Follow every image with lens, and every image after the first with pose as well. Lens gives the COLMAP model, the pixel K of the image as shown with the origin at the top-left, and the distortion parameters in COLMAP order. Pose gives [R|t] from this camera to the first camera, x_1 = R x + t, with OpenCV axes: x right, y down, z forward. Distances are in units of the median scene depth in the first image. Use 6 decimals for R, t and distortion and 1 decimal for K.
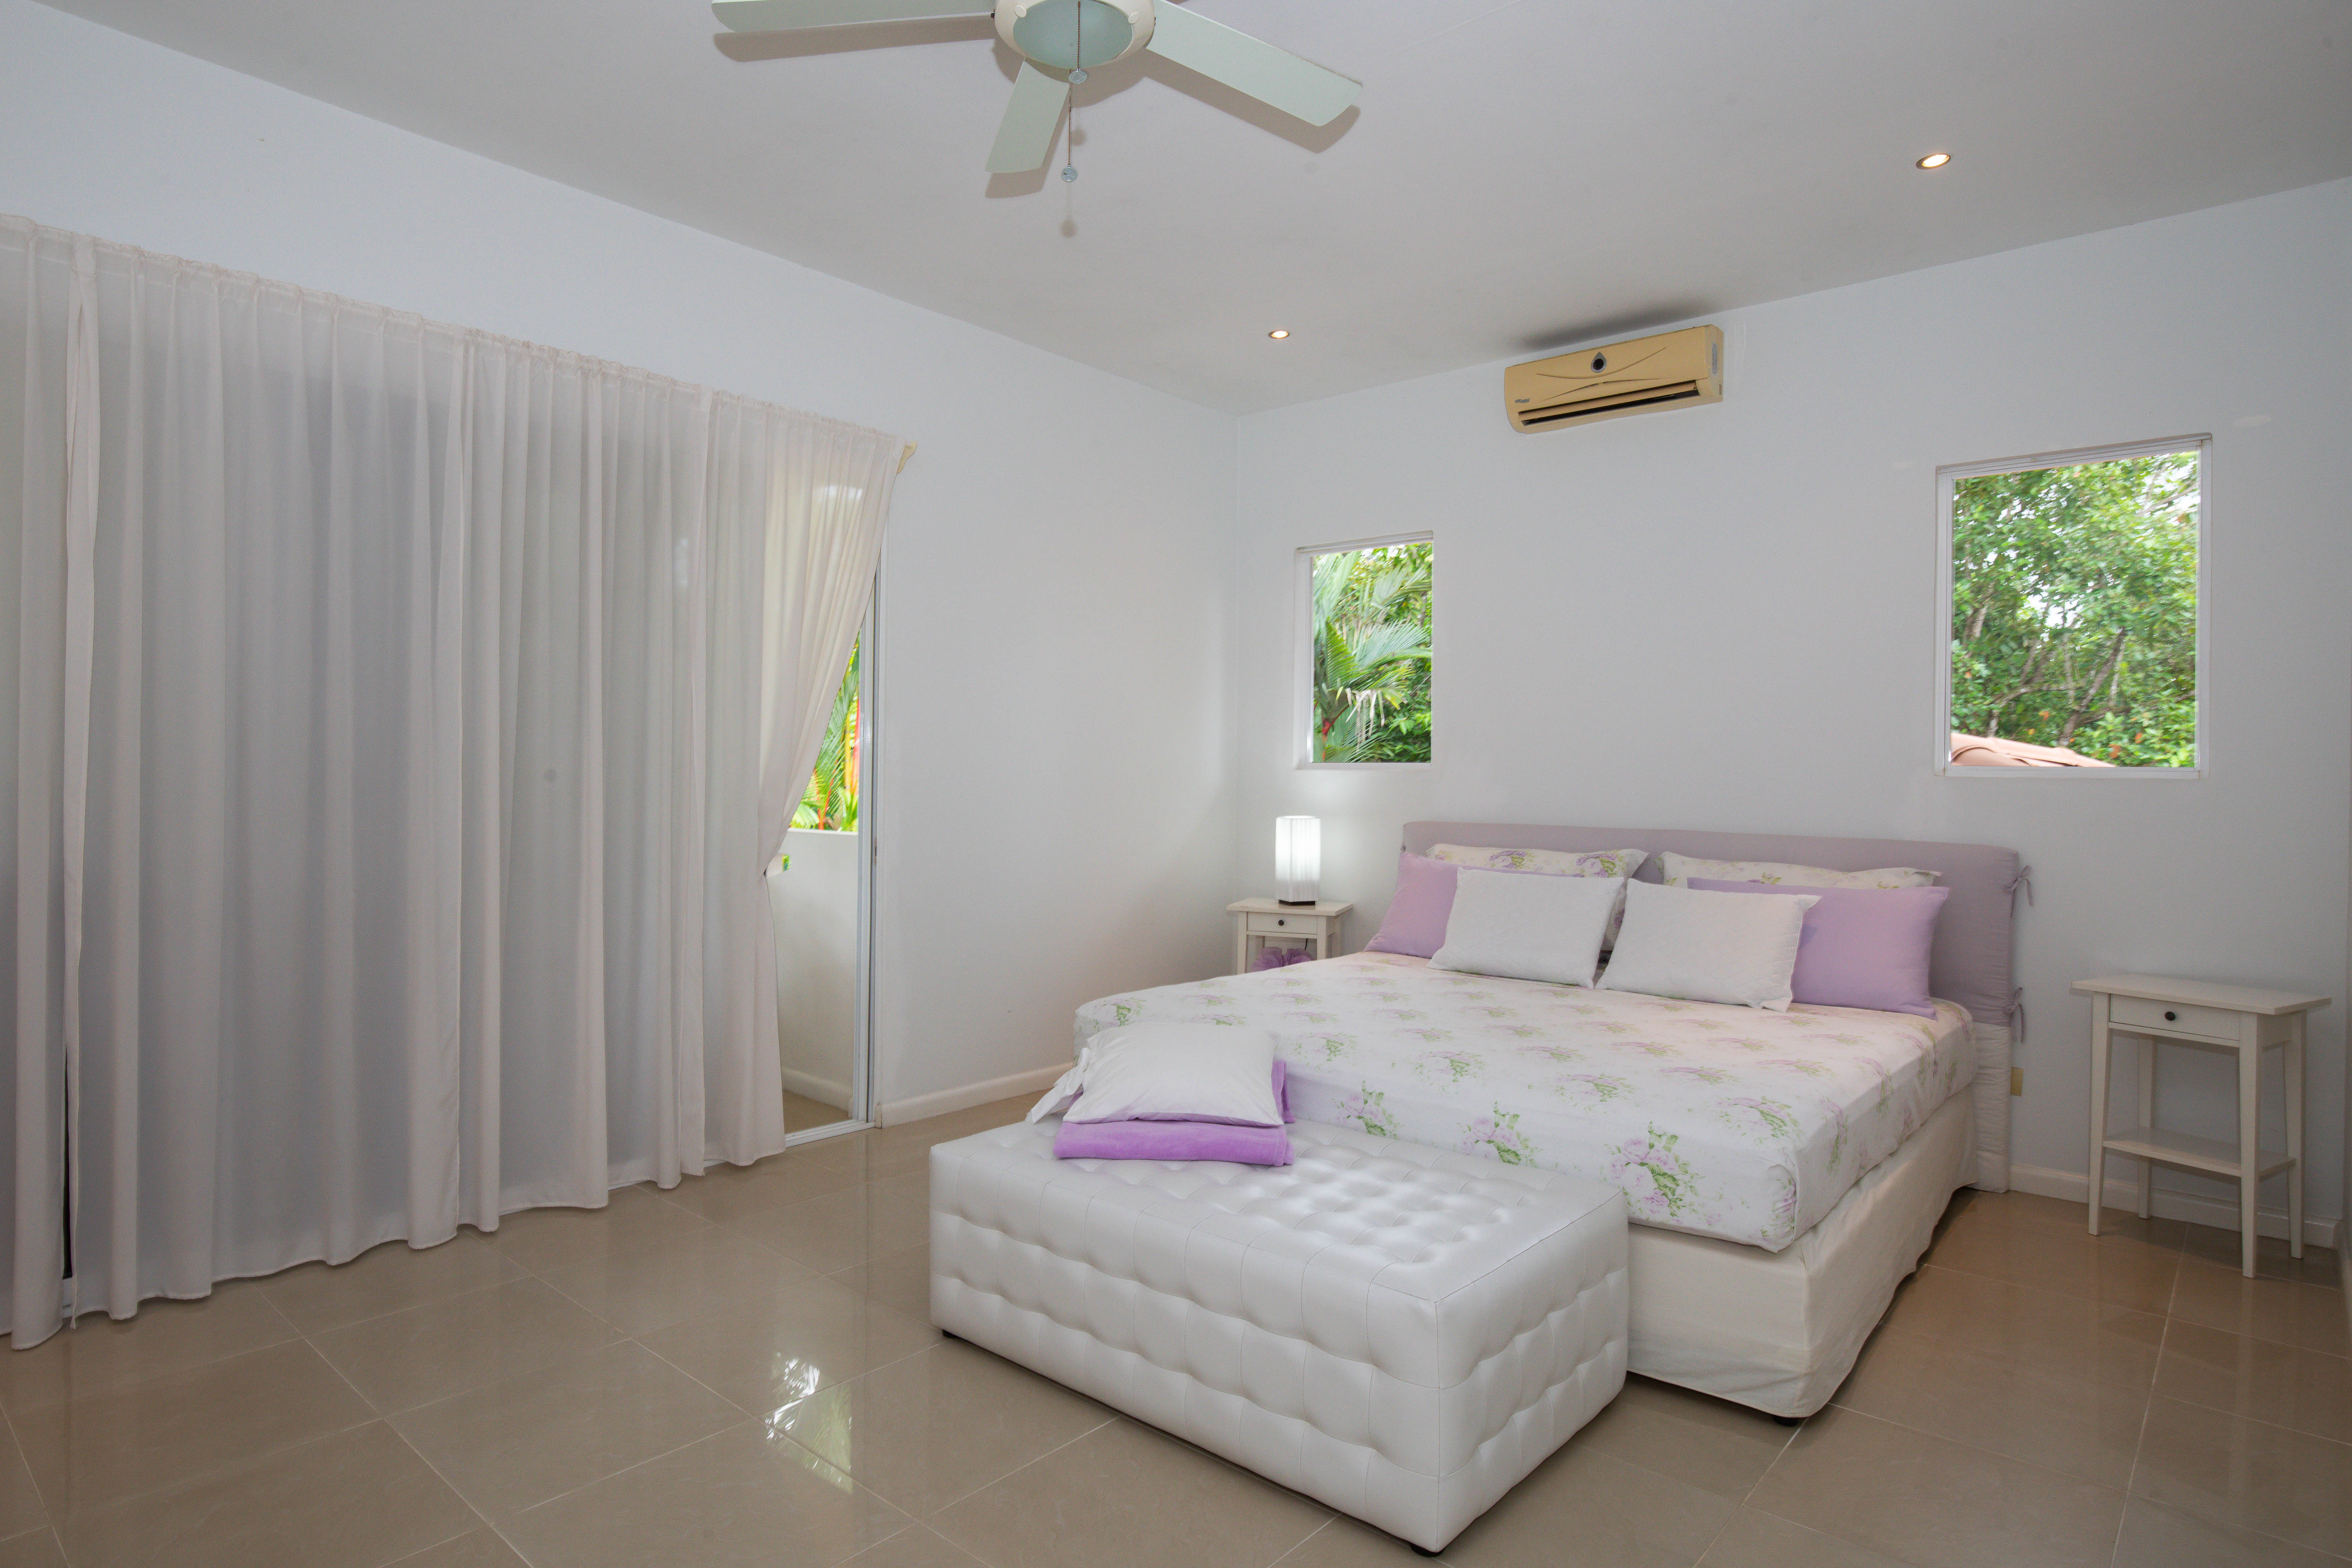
lens RADIAL K [[1234.3, 0, 1176.0], [0, 1234.3, 784.0], [0, 0, 1]] dist [-0.001530, -0.001400]
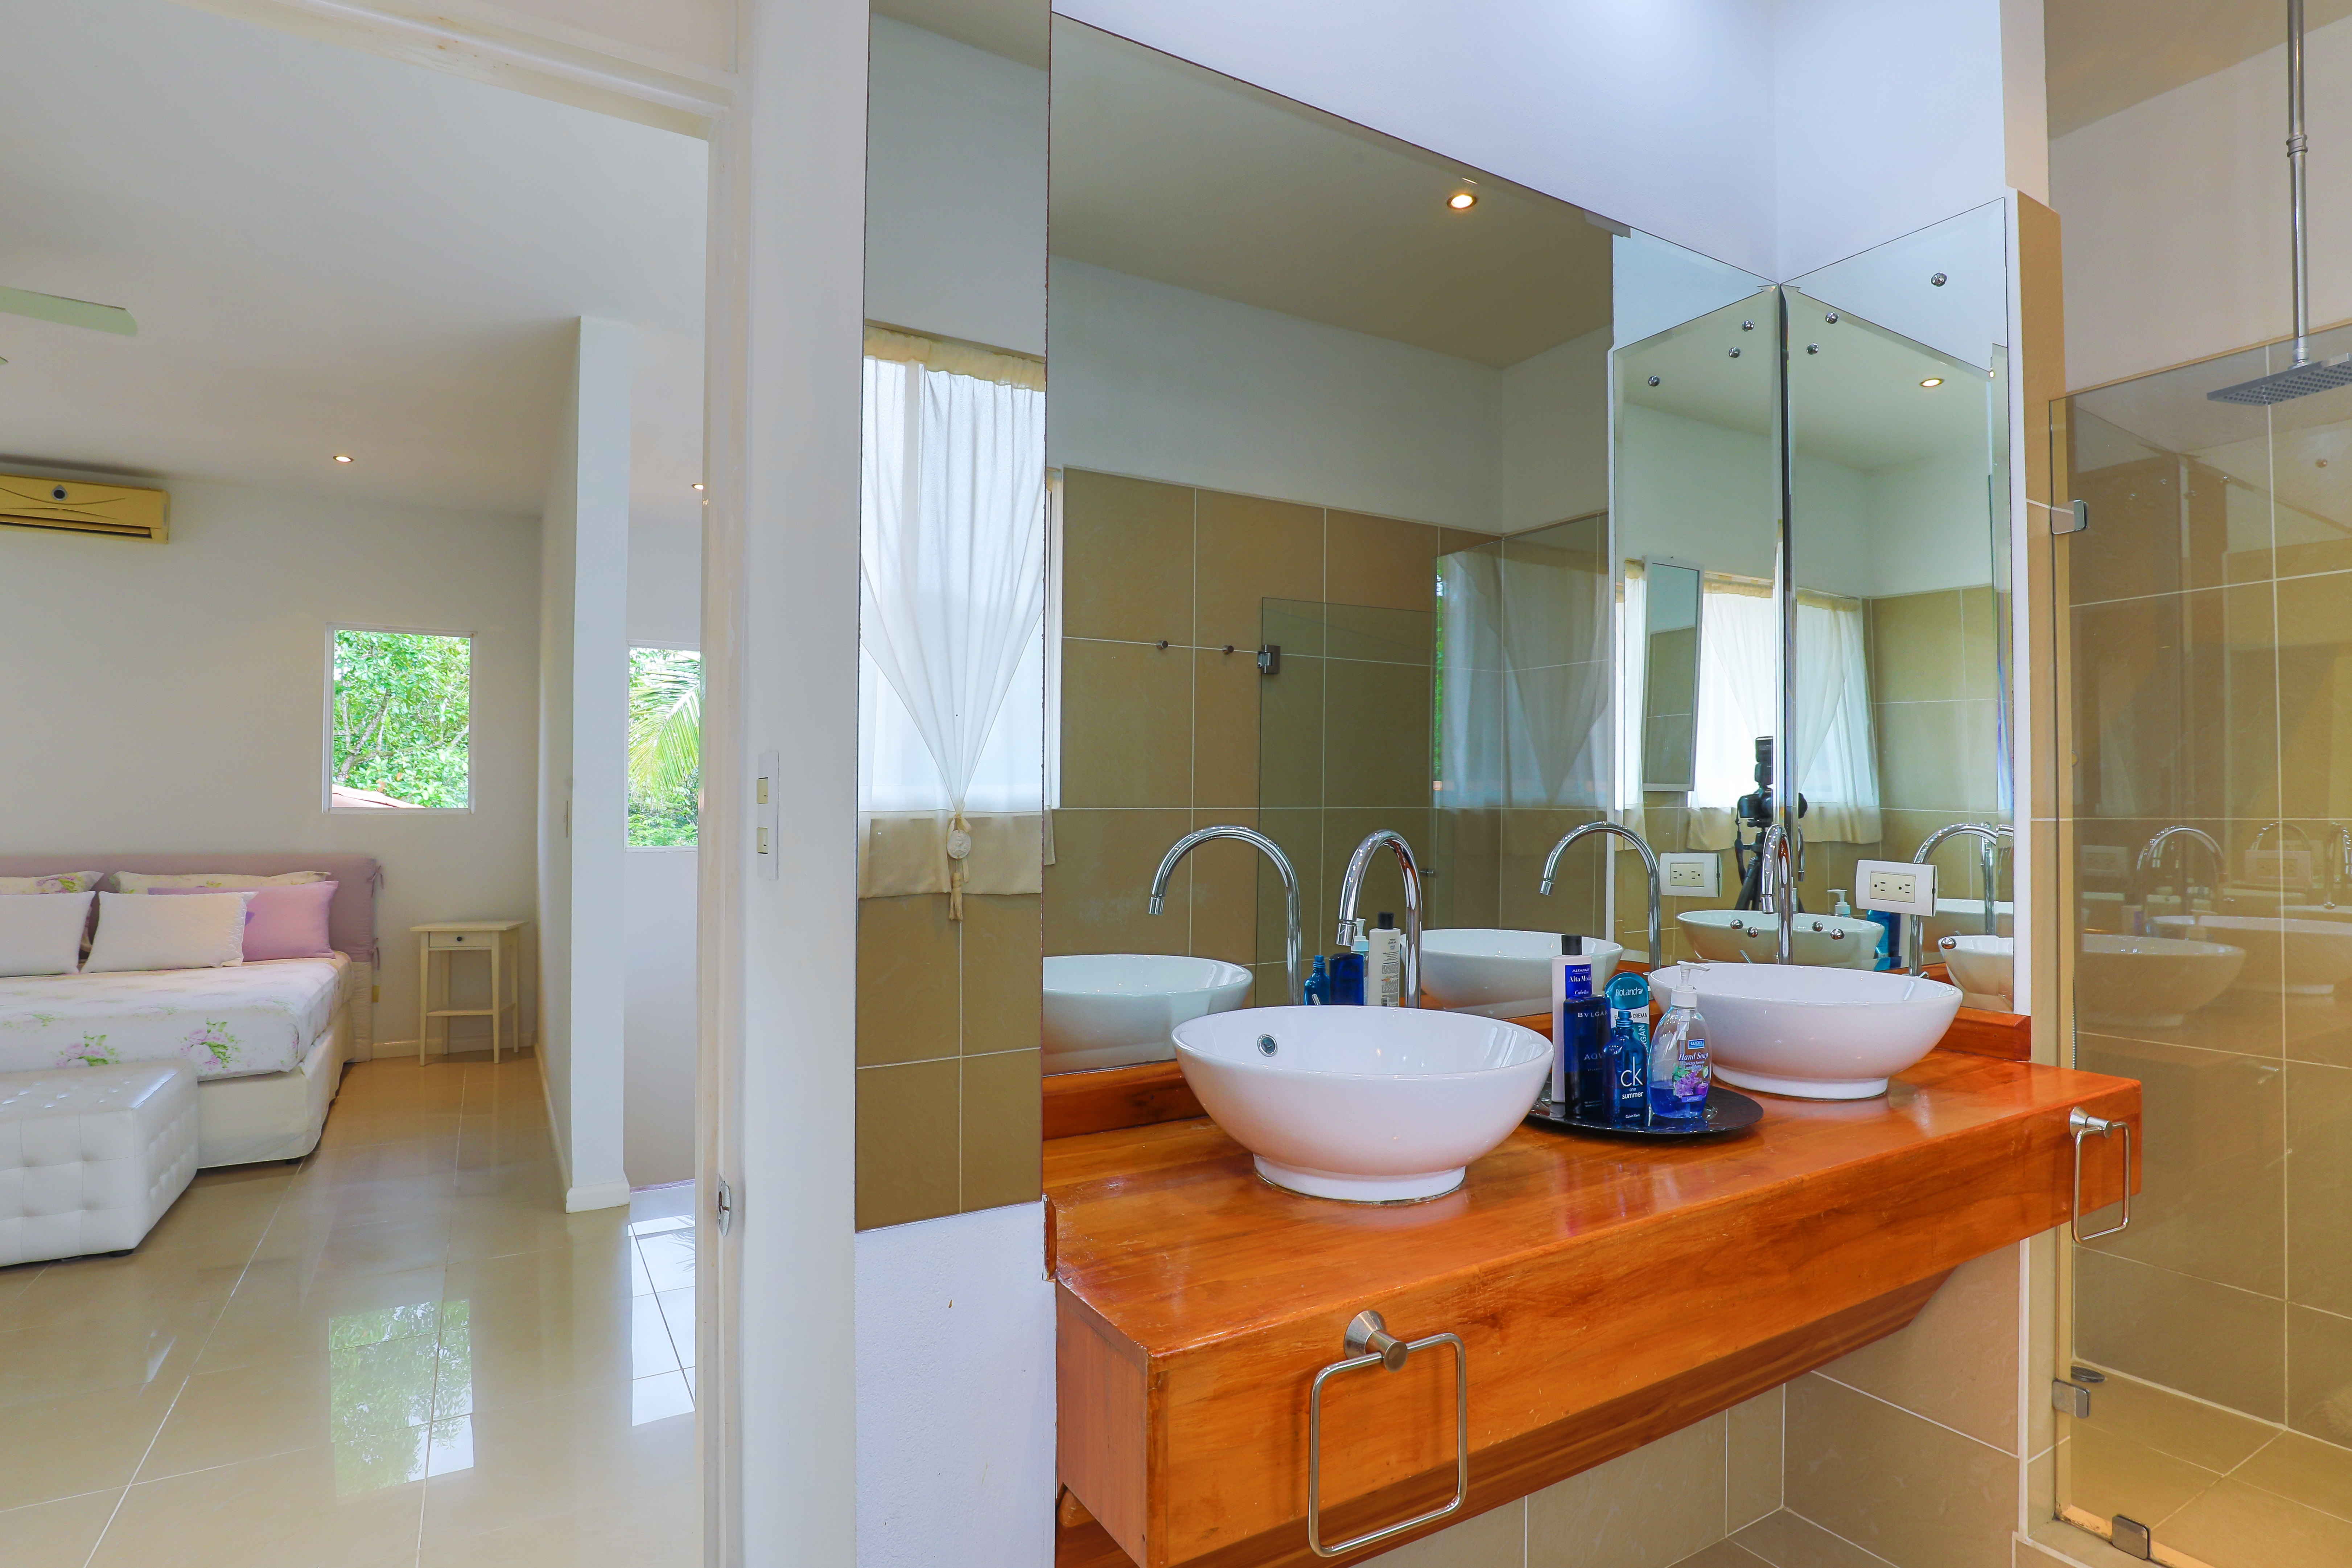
lens RADIAL K [[1147.0, 0, 1170.8], [0, 1147.0, 792.5], [0, 0, 1]] dist [-0.022831, -0.000378]
pose [[0.295454, 0.006290, 0.955336, -0.449507], [0.009629, 0.999908, -0.009561, -0.008262], [-0.955309, 0.012024, 0.295366, -0.469049]]
